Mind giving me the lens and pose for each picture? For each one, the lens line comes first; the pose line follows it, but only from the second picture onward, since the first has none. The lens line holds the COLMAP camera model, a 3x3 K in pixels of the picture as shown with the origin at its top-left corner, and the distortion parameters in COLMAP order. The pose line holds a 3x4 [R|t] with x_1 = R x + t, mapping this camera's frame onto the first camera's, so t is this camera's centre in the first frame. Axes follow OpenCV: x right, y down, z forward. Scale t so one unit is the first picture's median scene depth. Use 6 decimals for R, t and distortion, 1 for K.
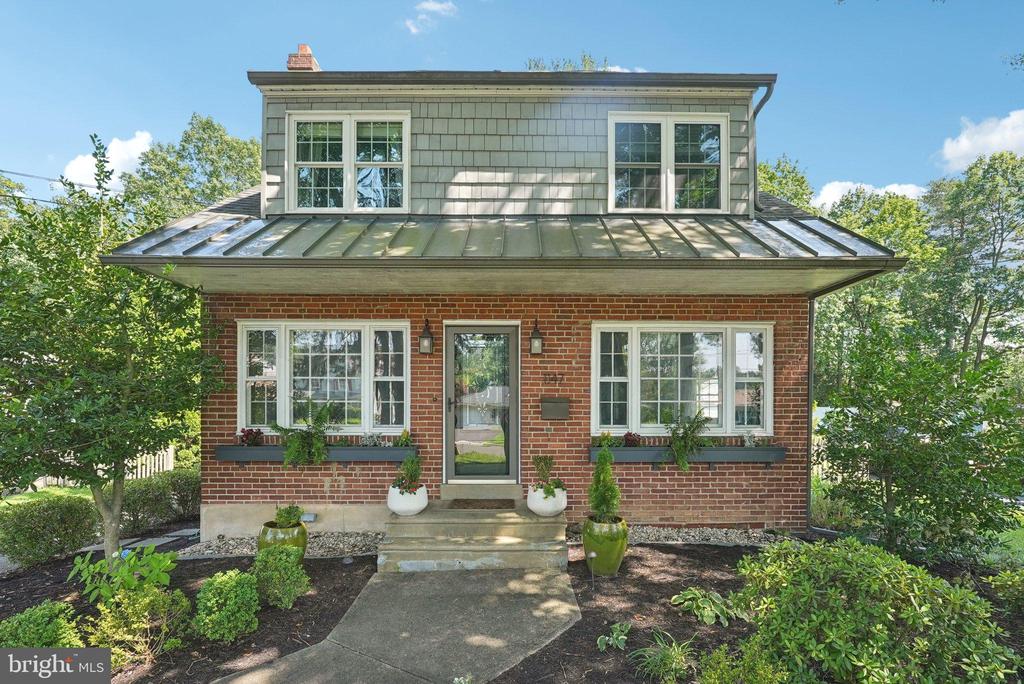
lens RADIAL K [[483.9, 0, 512.7], [0, 483.9, 387.4], [0, 0, 1]] dist [-0.000482, 0.000942]
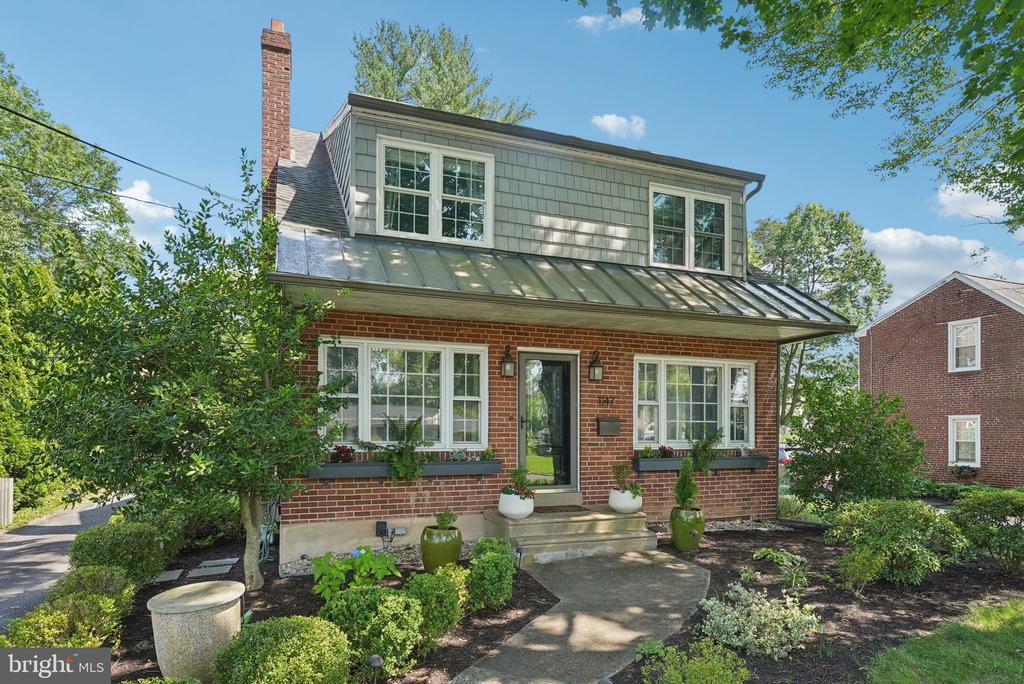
lens RADIAL K [[590.8, 0, 511.9], [0, 590.8, 398.7], [0, 0, 1]] dist [0.020686, -0.000539]
pose [[0.938170, 0.019979, 0.345598, -0.626455], [-0.015215, 0.999748, -0.016493, 0.002944], [-0.345840, 0.010215, 0.938238, -0.269974]]
